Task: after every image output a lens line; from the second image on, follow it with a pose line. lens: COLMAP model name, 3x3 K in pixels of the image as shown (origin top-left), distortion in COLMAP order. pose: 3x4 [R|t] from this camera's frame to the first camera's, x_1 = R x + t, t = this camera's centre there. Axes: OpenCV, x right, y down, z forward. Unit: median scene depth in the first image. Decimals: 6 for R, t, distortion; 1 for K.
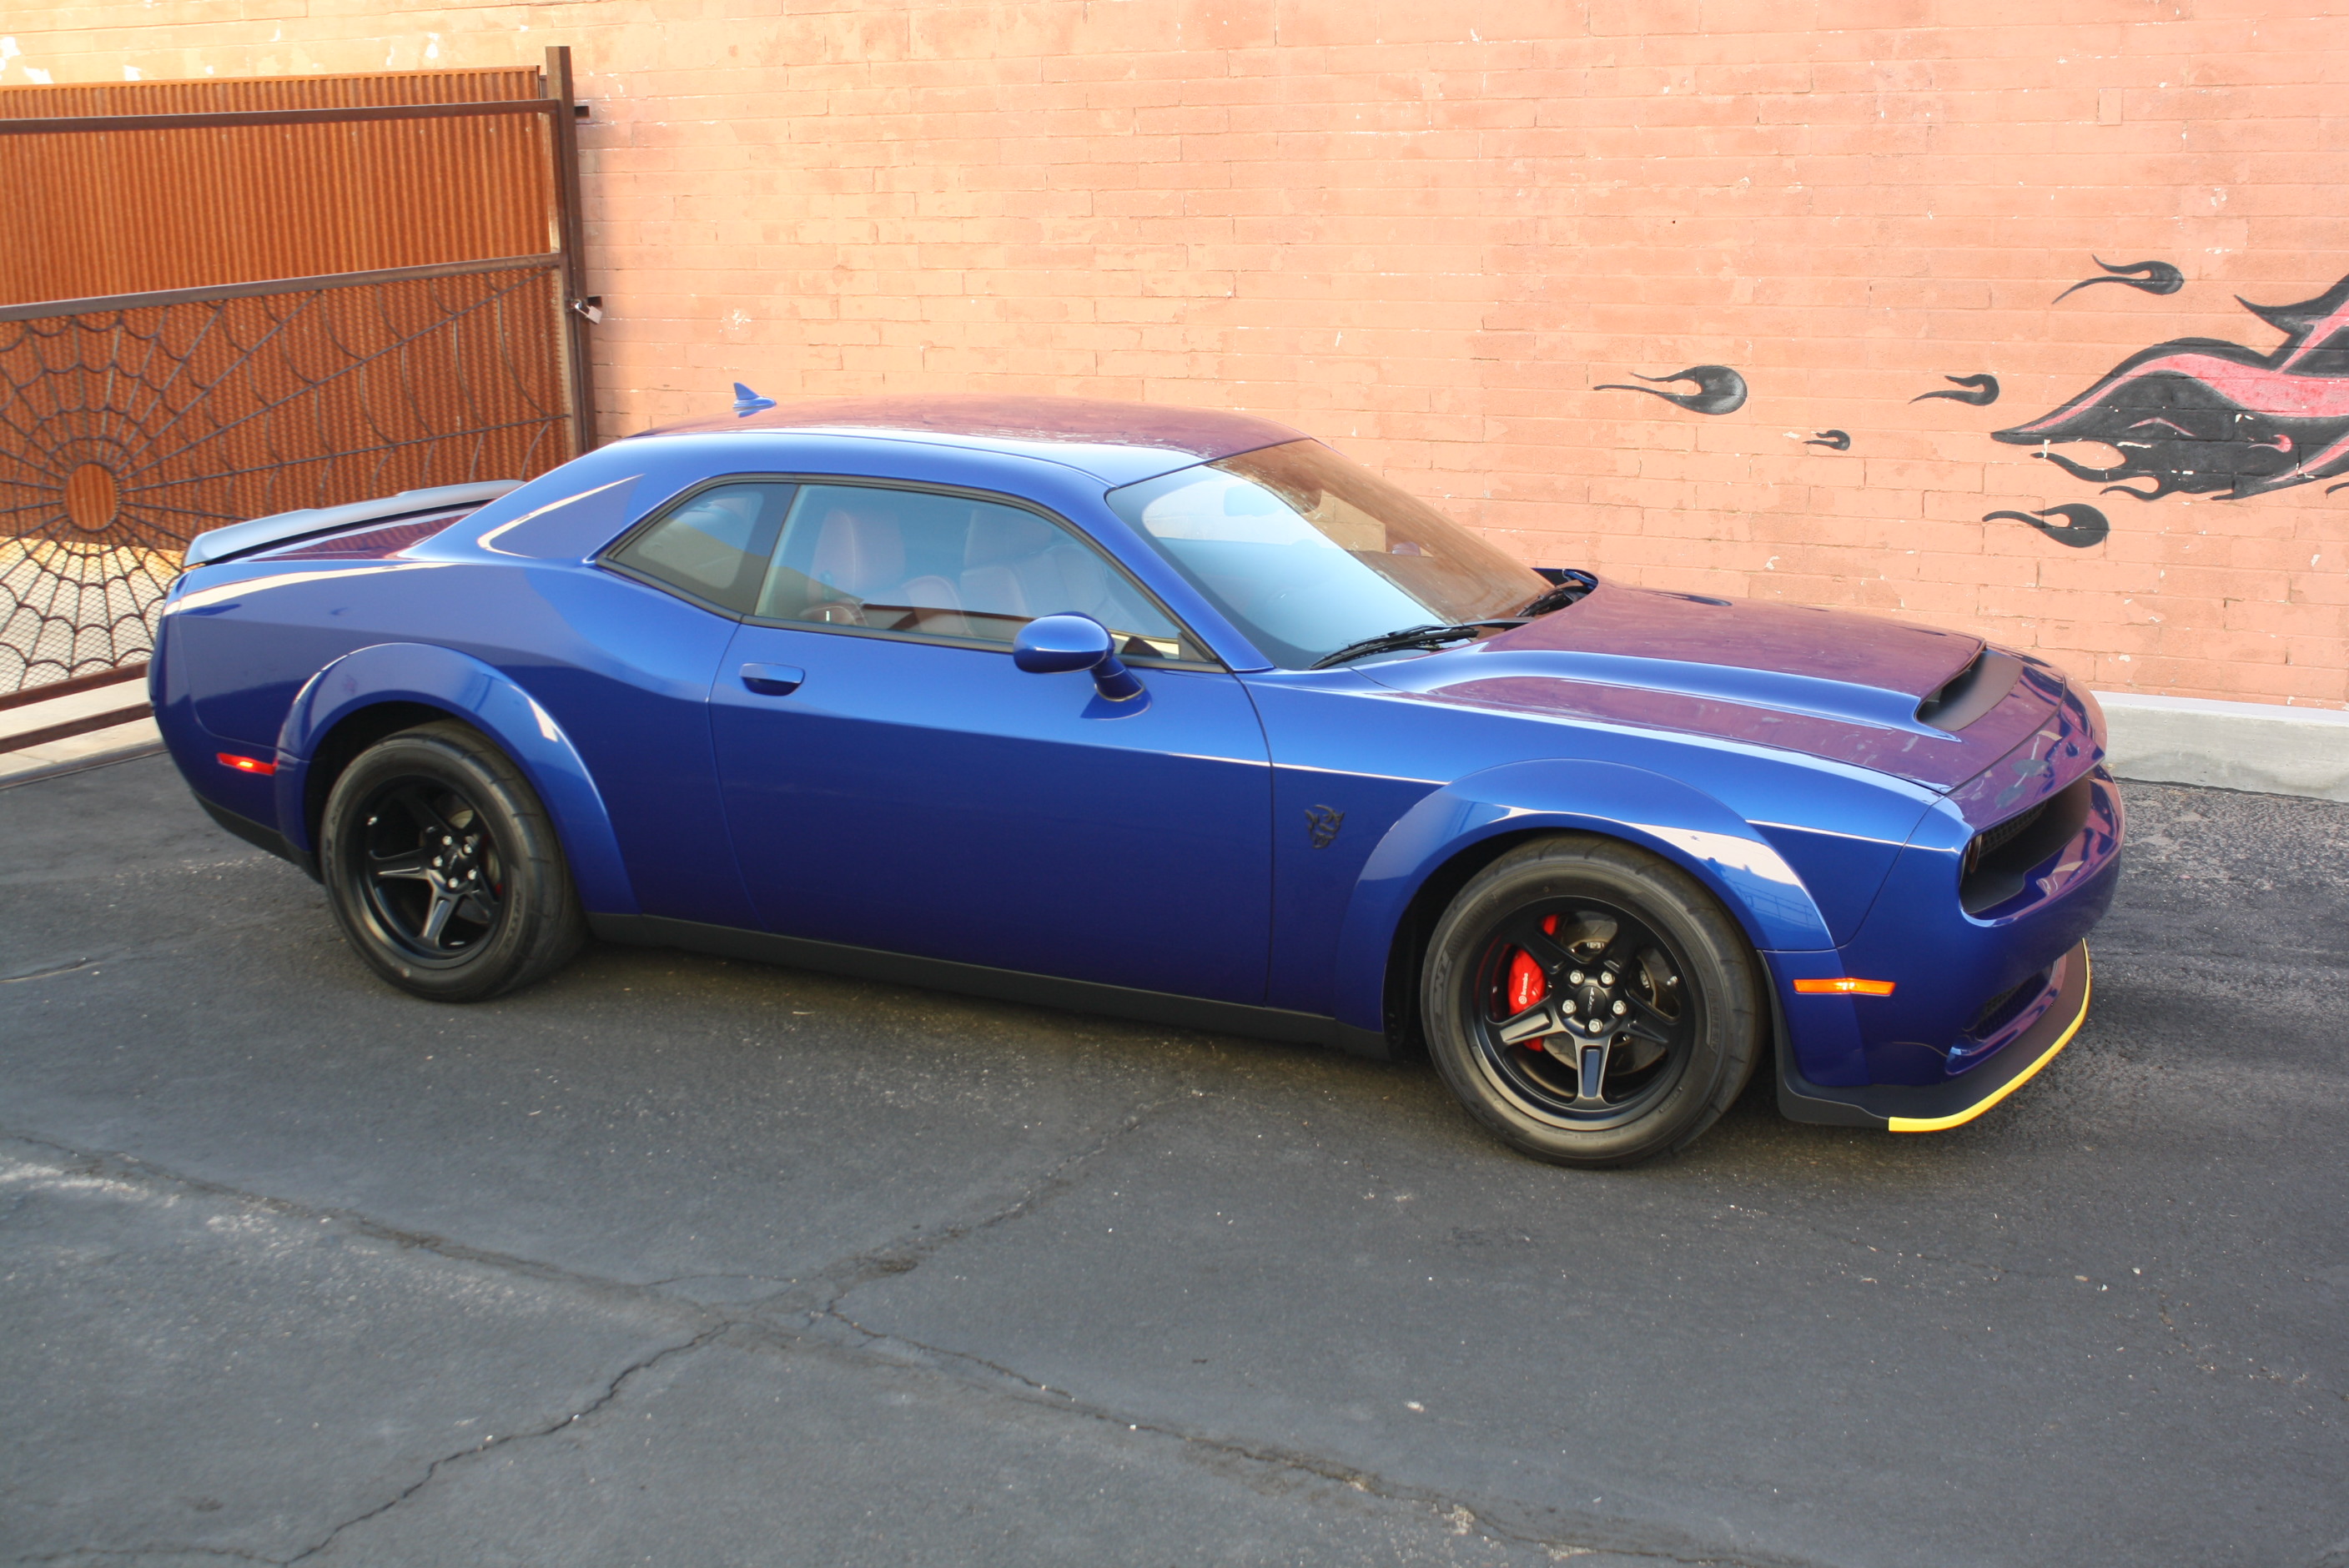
lens RADIAL K [[2920.5, 0, 1174.5], [0, 2920.5, 784.0], [0, 0, 1]] dist [-0.084239, 0.127319]
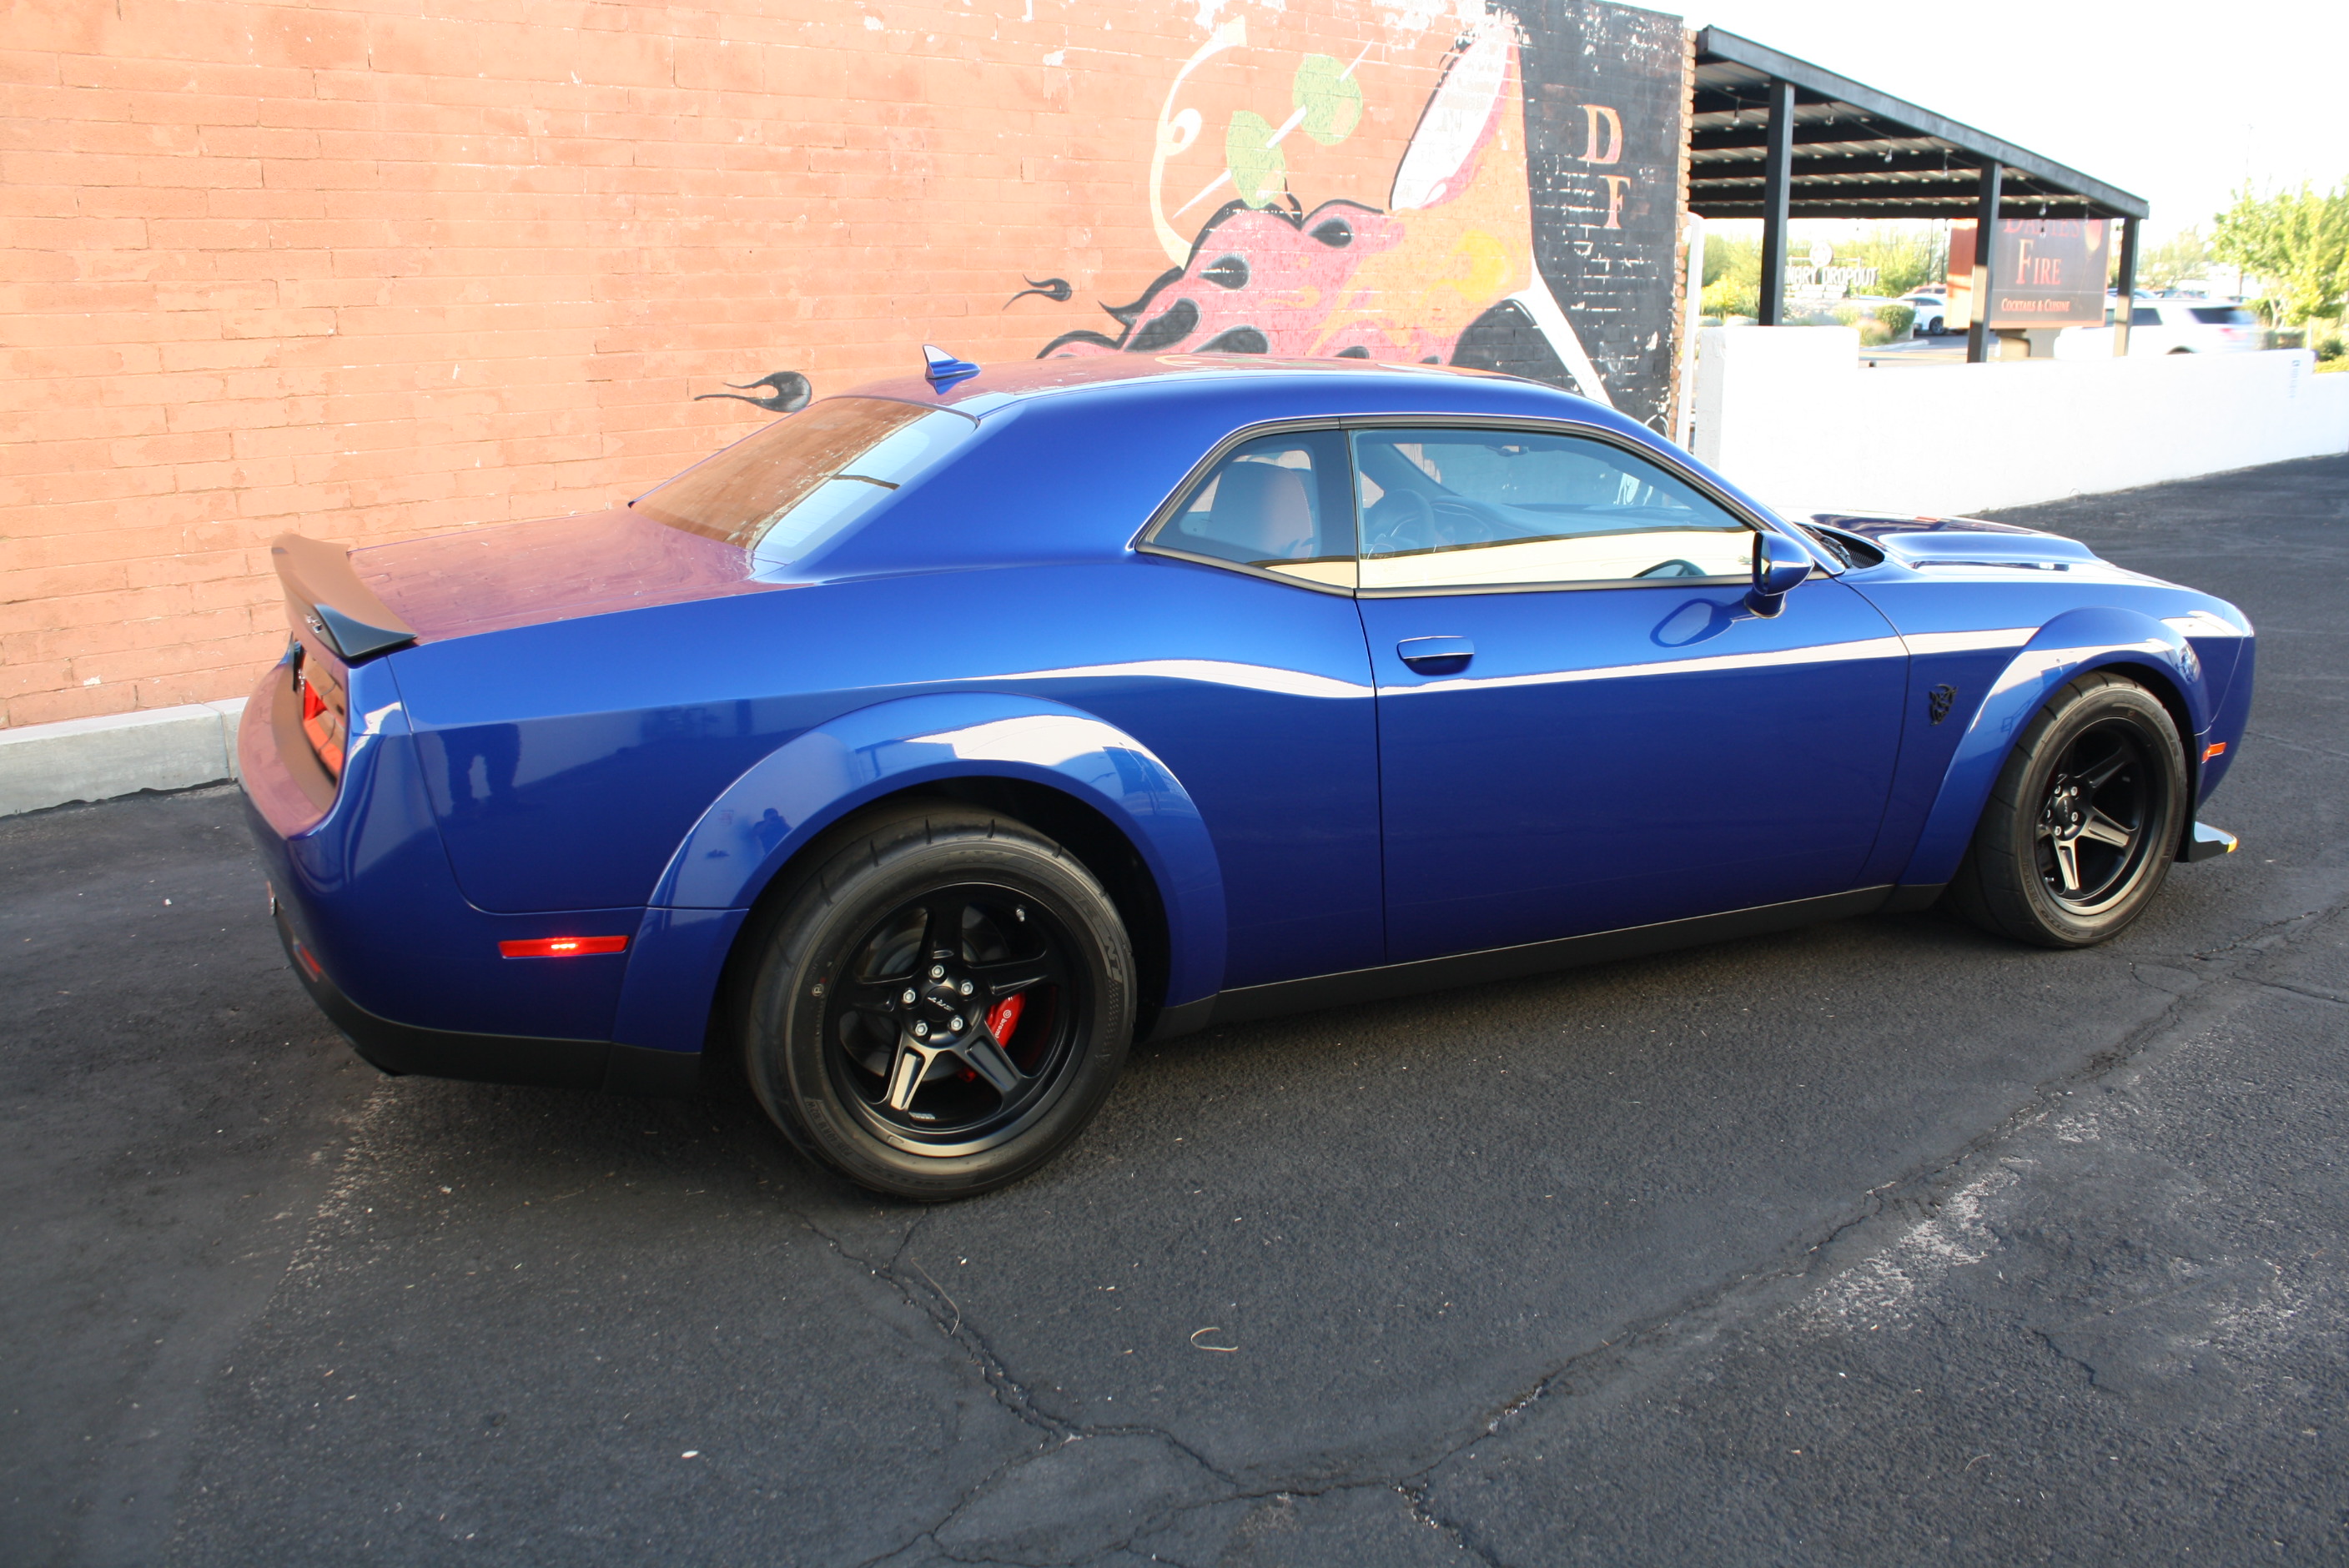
lens RADIAL K [[2016.6, 0, 1229.9], [0, 2016.6, 781.9], [0, 0, 1]] dist [-0.171824, 0.152724]
pose [[0.264518, -0.210997, 0.941016, -0.573355], [0.211408, 0.964724, 0.156887, -0.070592], [-0.940923, 0.157439, 0.299793, 0.609080]]
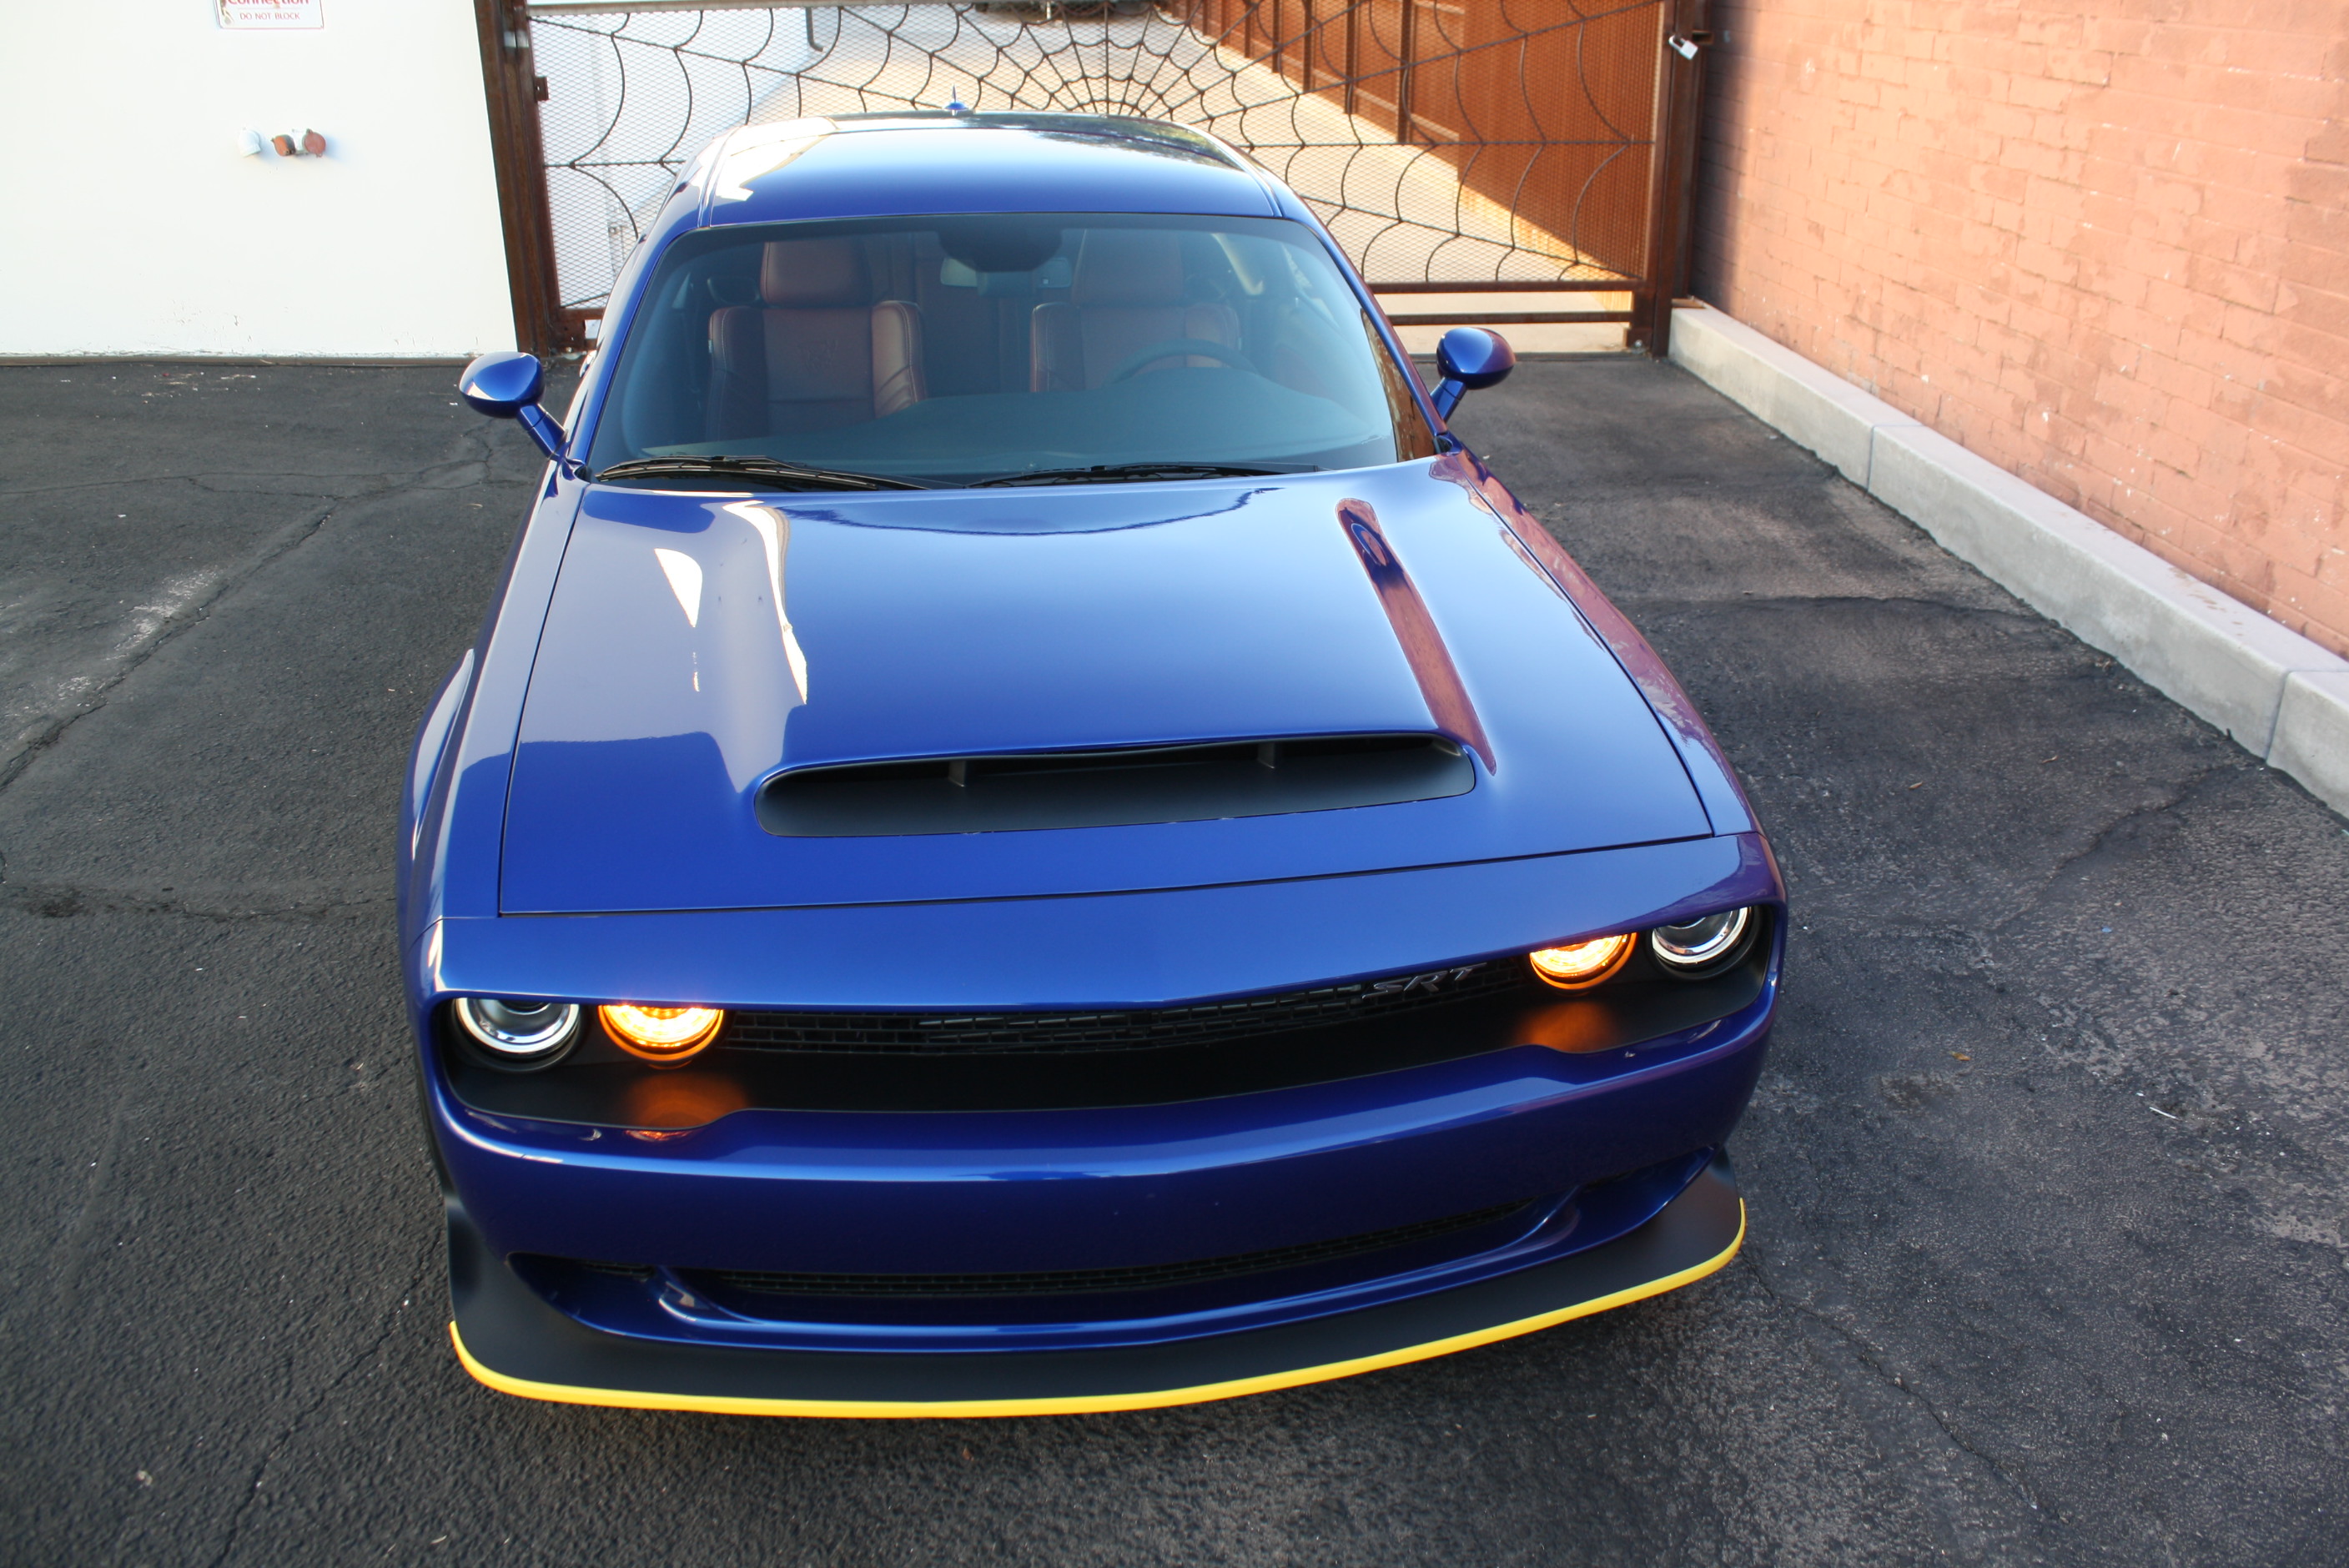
lens RADIAL K [[1991.4, 0, 1158.1], [0, 1991.4, 752.9], [0, 0, 1]] dist [-0.166233, 0.158545]
pose [[0.562180, 0.345577, -0.751352, 0.367158], [-0.199133, 0.938345, 0.282586, -0.098013], [0.802683, -0.009246, 0.596335, 0.505403]]
